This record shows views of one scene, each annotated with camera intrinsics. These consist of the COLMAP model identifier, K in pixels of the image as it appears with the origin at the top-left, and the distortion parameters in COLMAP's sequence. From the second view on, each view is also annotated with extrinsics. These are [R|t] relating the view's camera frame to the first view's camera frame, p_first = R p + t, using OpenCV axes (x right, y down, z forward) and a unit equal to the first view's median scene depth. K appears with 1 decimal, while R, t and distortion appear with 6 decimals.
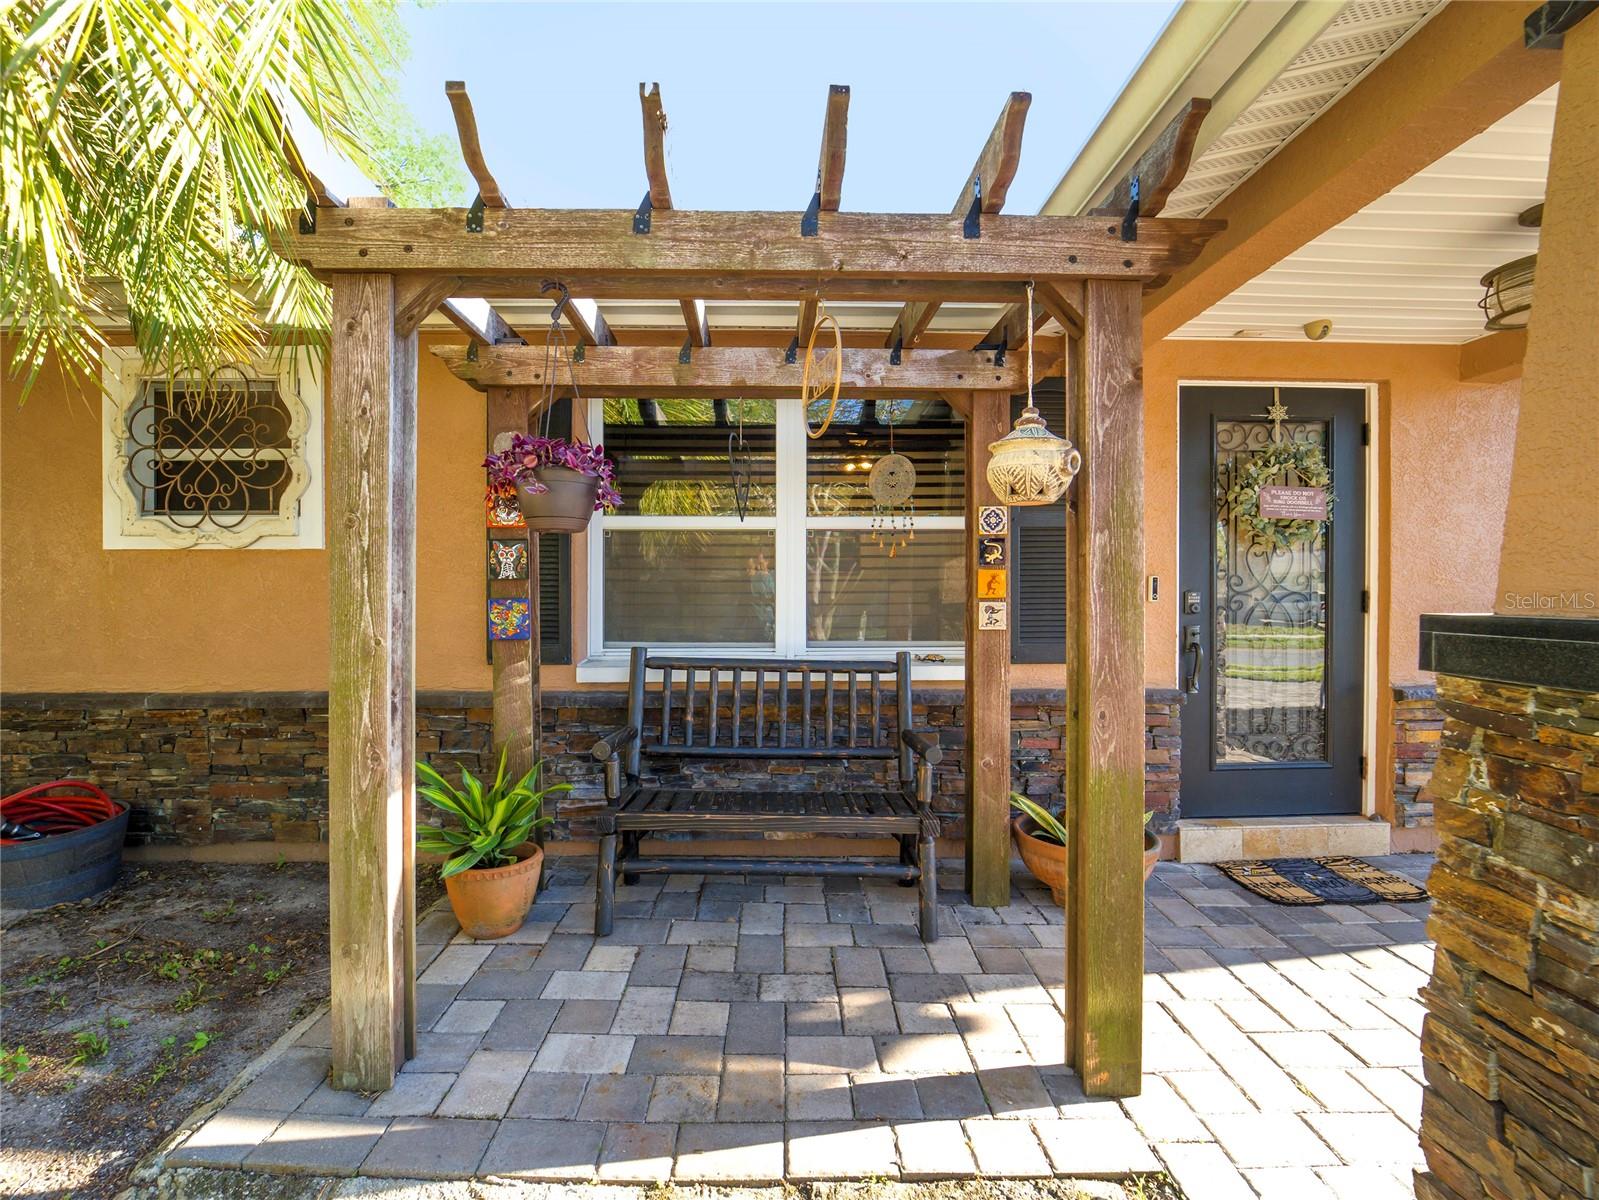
lens RADIAL K [[721.2, 0, 794.6], [0, 721.2, 602.7], [0, 0, 1]] dist [-0.018890, -0.001072]
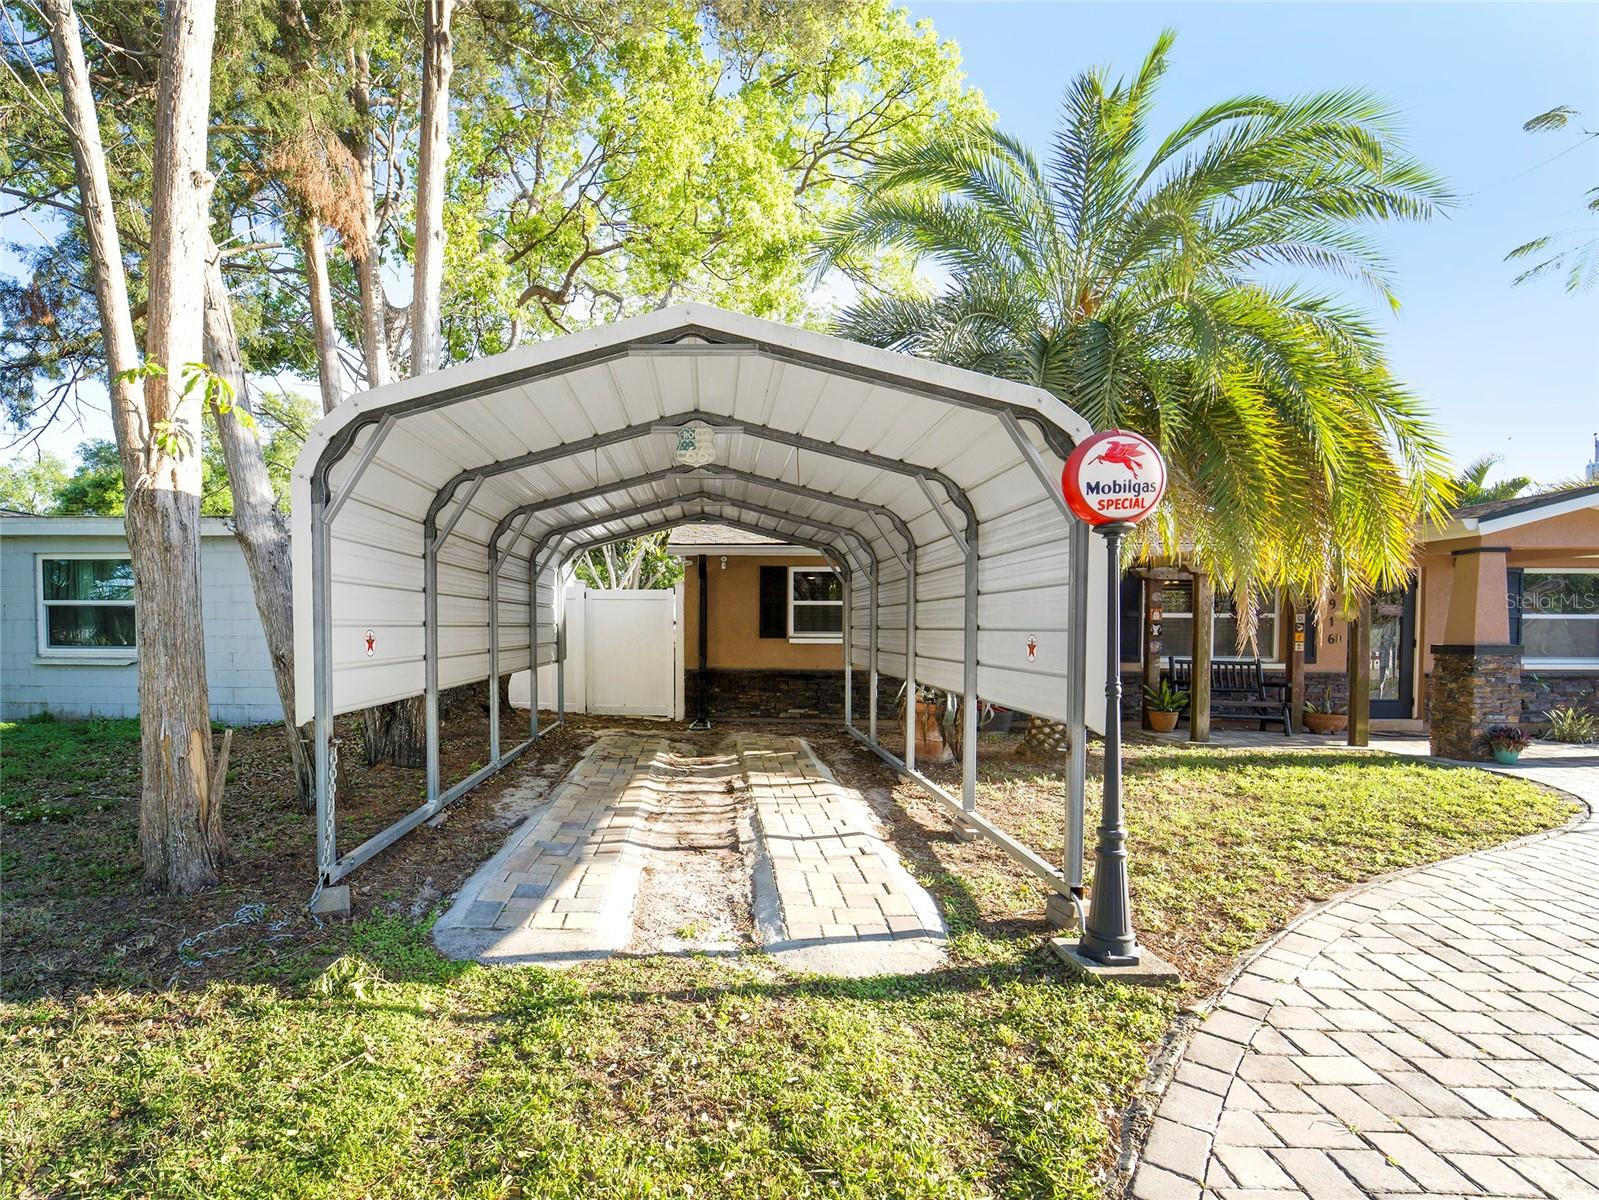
lens RADIAL K [[776.6, 0, 681.7], [0, 776.6, 650.3], [0, 0, 1]] dist [-0.000420, -0.012365]
pose [[0.997153, 0.006454, -0.075131, -2.336492], [-0.006082, 0.999968, 0.005177, 0.033262], [0.075162, -0.004705, 0.997160, -2.822469]]
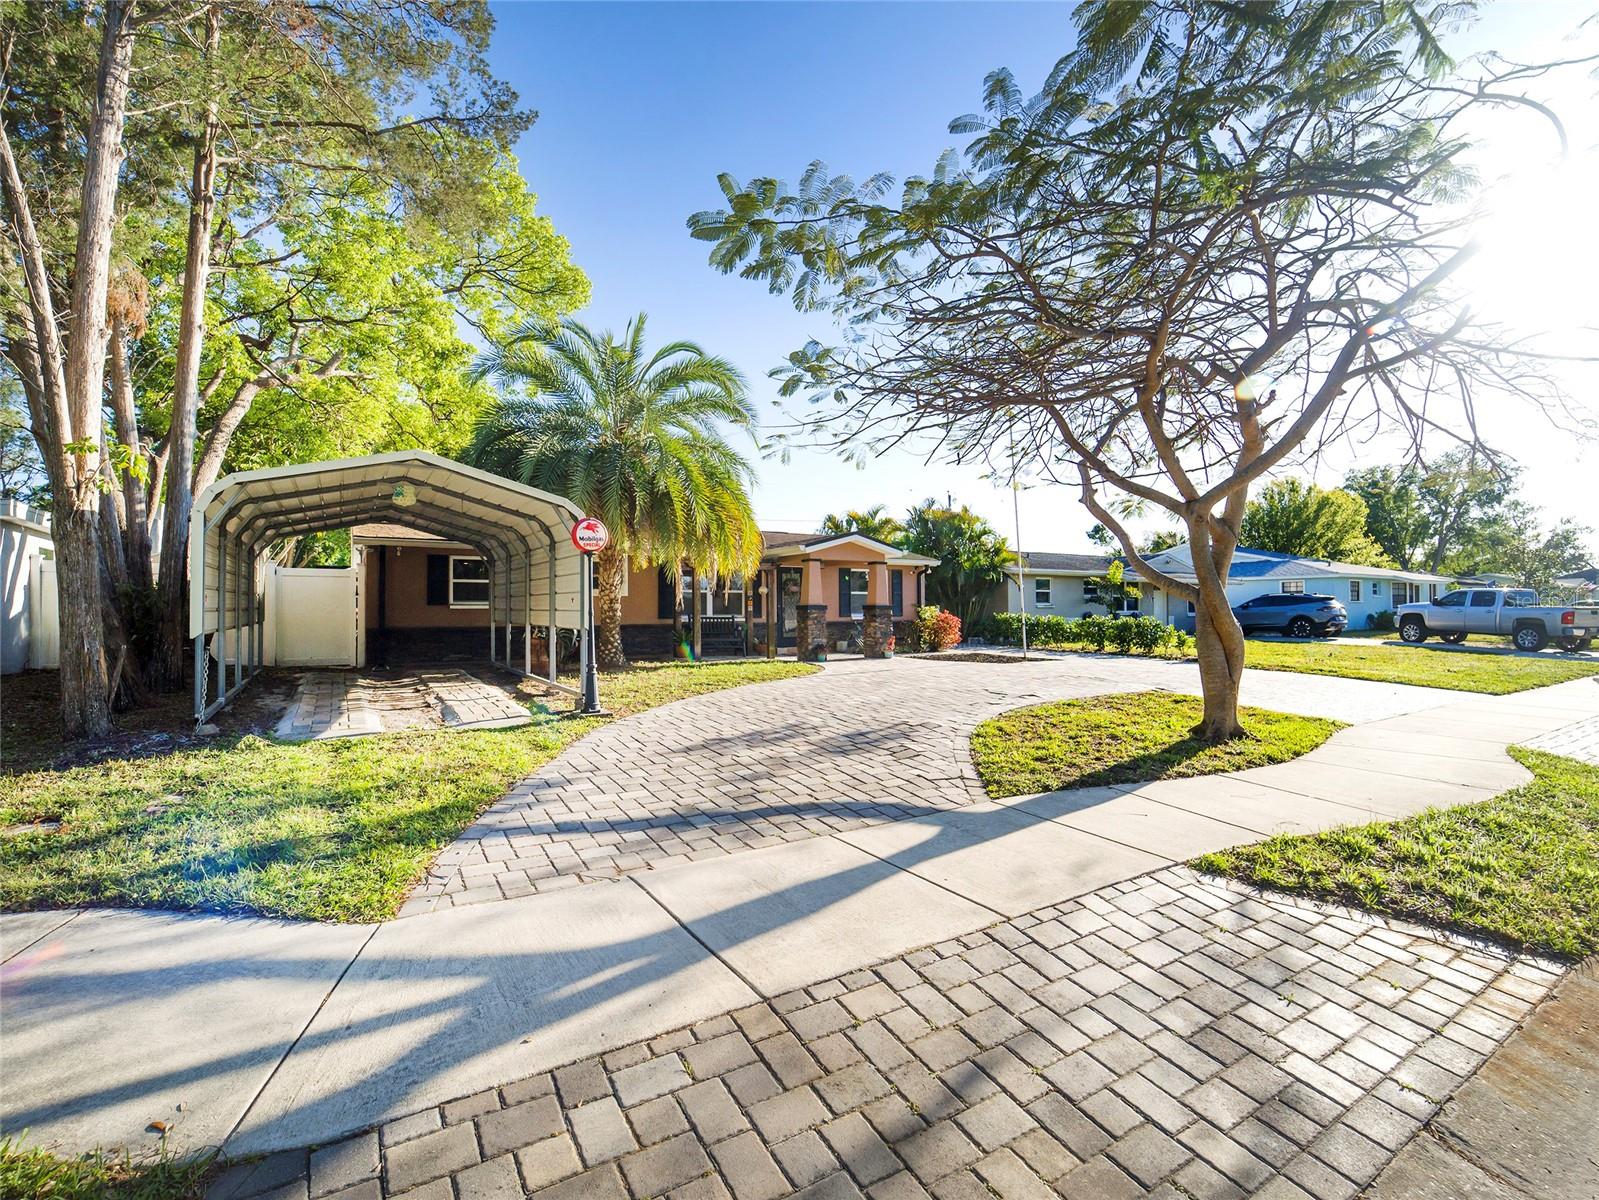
lens RADIAL K [[739.9, 0, 783.8], [0, 739.9, 592.8], [0, 0, 1]] dist [-0.012961, -0.004600]
pose [[0.875999, 0.009197, 0.482225, -2.551807], [0.013163, 0.998990, -0.042963, 0.160669], [-0.482133, 0.043983, 0.874993, -4.730232]]
